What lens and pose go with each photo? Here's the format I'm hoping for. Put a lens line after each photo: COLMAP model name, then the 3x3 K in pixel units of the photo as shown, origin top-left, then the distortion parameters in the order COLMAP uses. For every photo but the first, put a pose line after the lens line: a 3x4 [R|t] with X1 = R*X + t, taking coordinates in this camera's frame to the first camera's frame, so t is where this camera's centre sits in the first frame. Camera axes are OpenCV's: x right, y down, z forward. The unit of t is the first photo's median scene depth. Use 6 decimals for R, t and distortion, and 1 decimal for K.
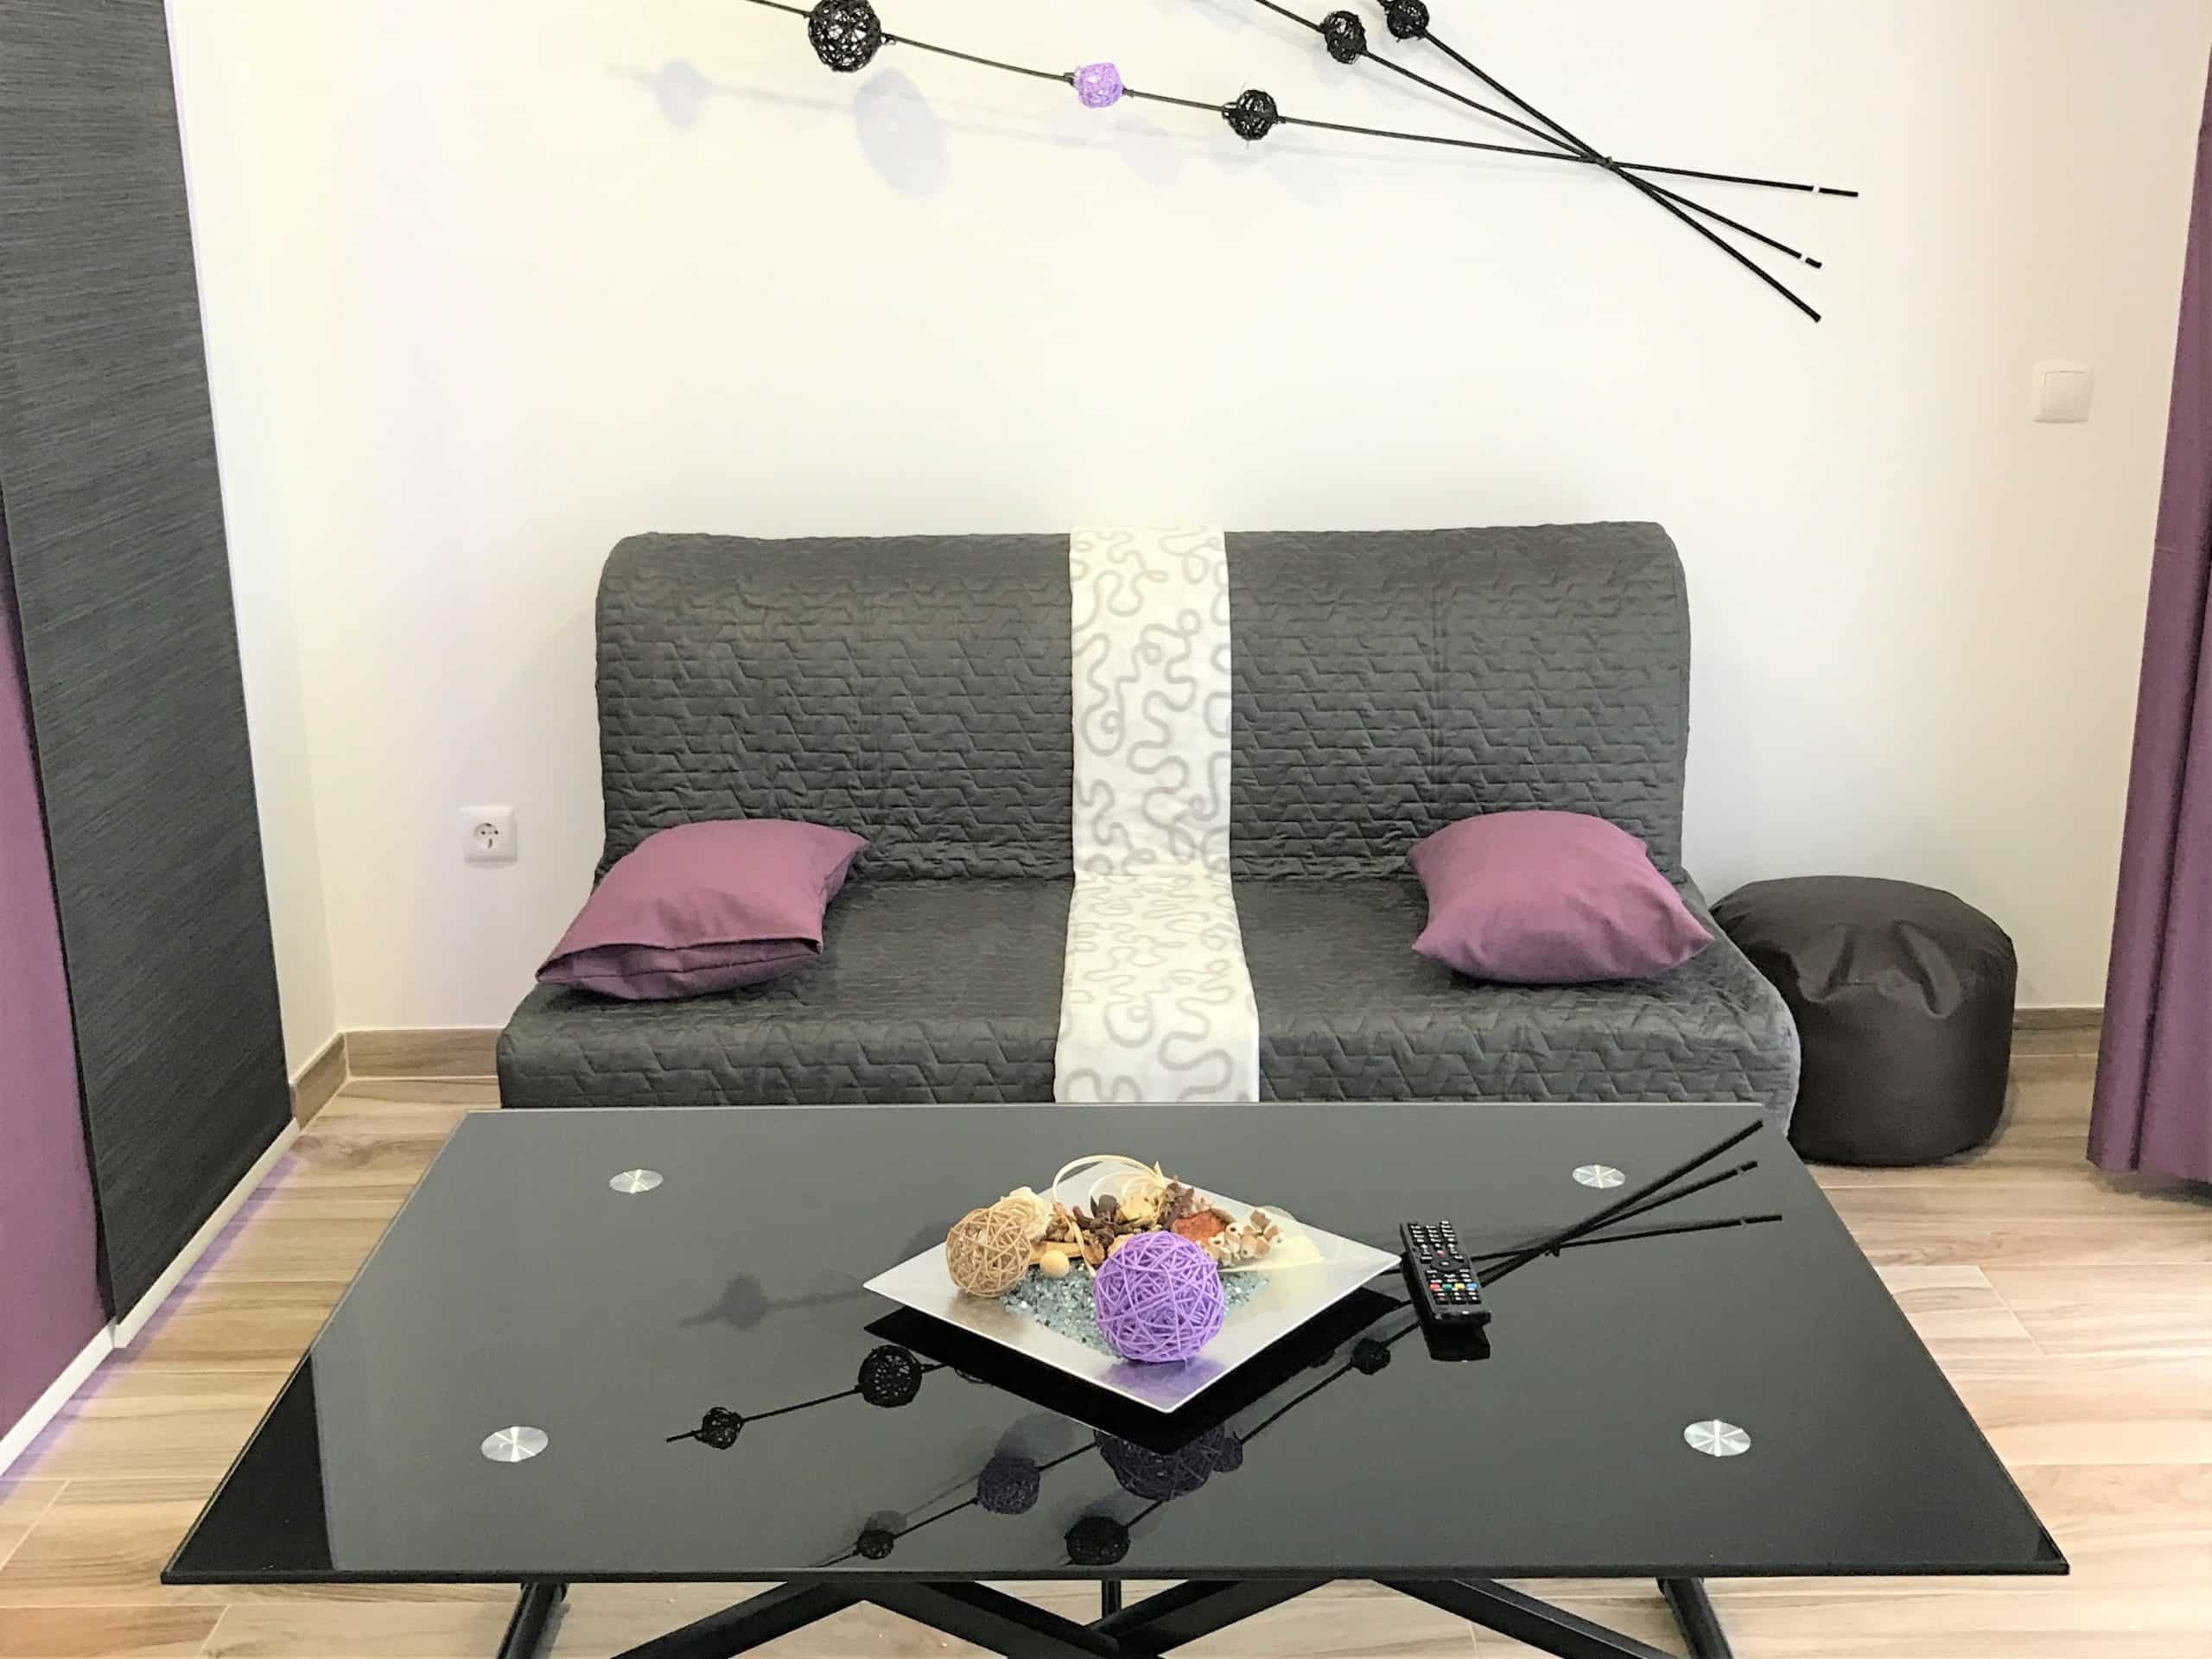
lens RADIAL K [[2182.0, 0, 1102.0], [0, 2182.0, 833.1], [0, 0, 1]] dist [0.079086, 0.000000]
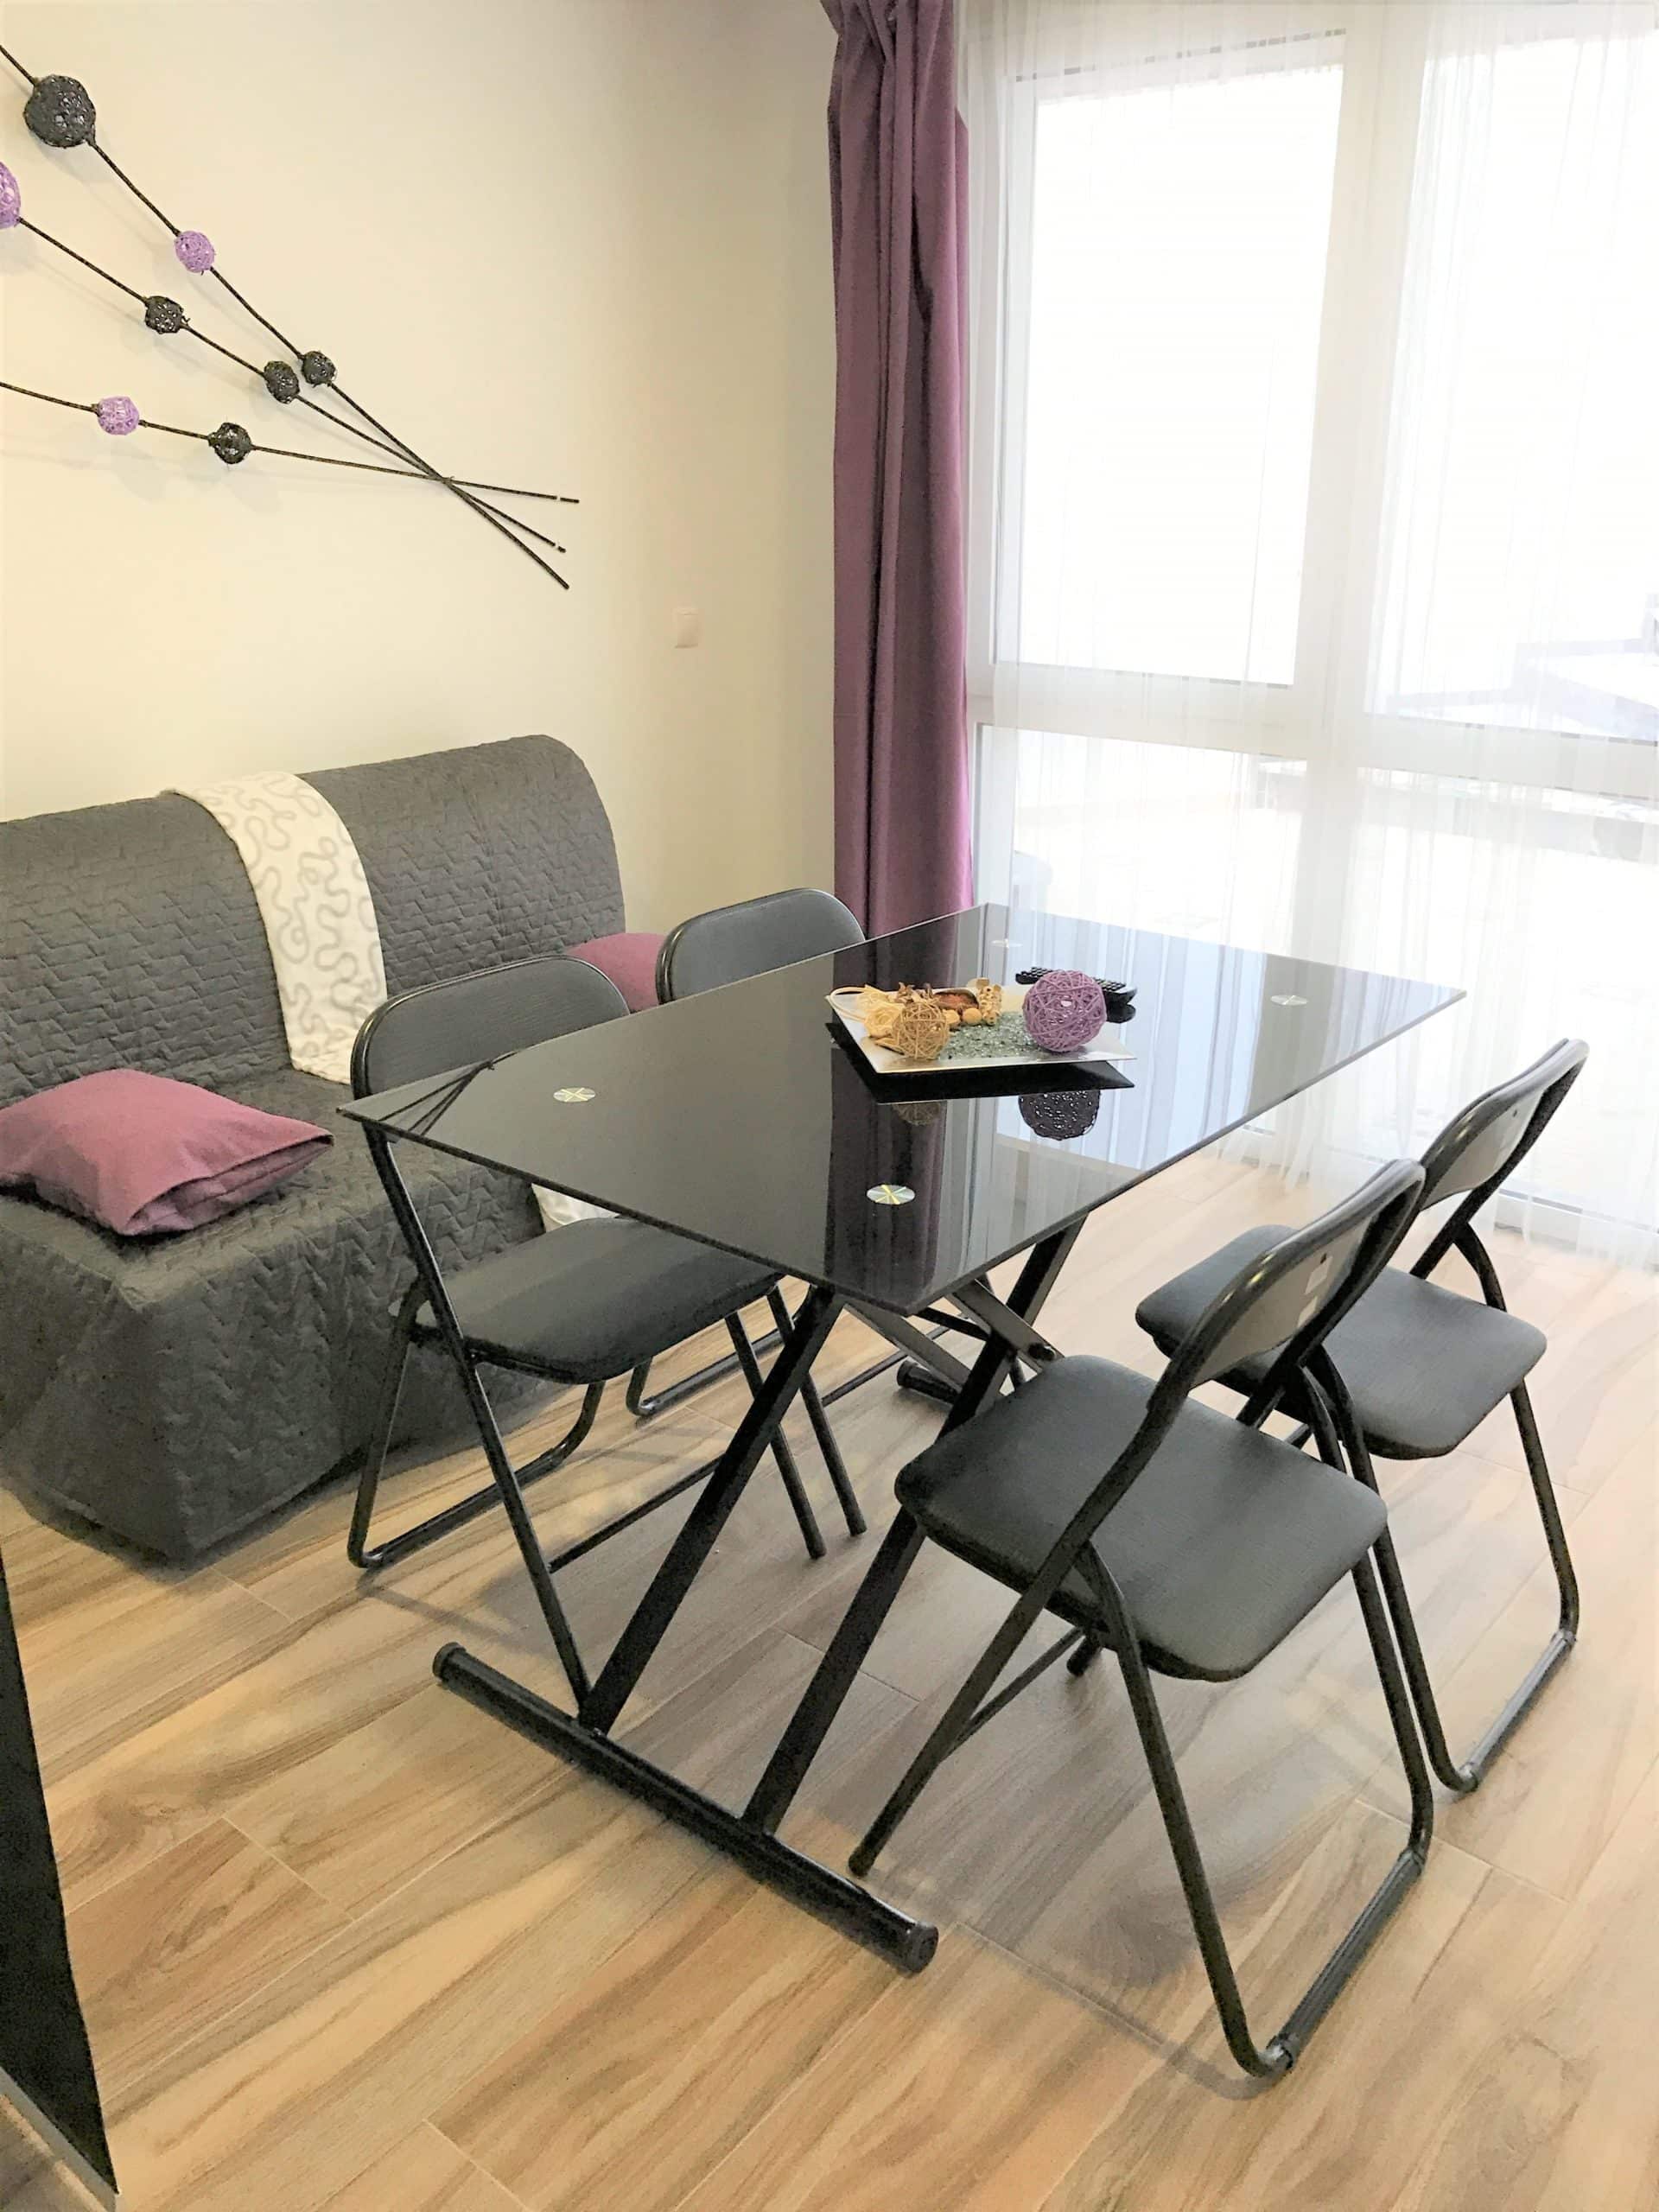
lens RADIAL K [[1779.5, 0, 829.2], [0, 1779.5, 1106.9], [0, 0, 1]] dist [-0.045032, 0.002046]
pose [[0.632803, -0.256600, 0.730559, -0.565586], [0.202553, 0.965497, 0.163670, -0.060199], [-0.747350, 0.044406, 0.662945, 0.106557]]
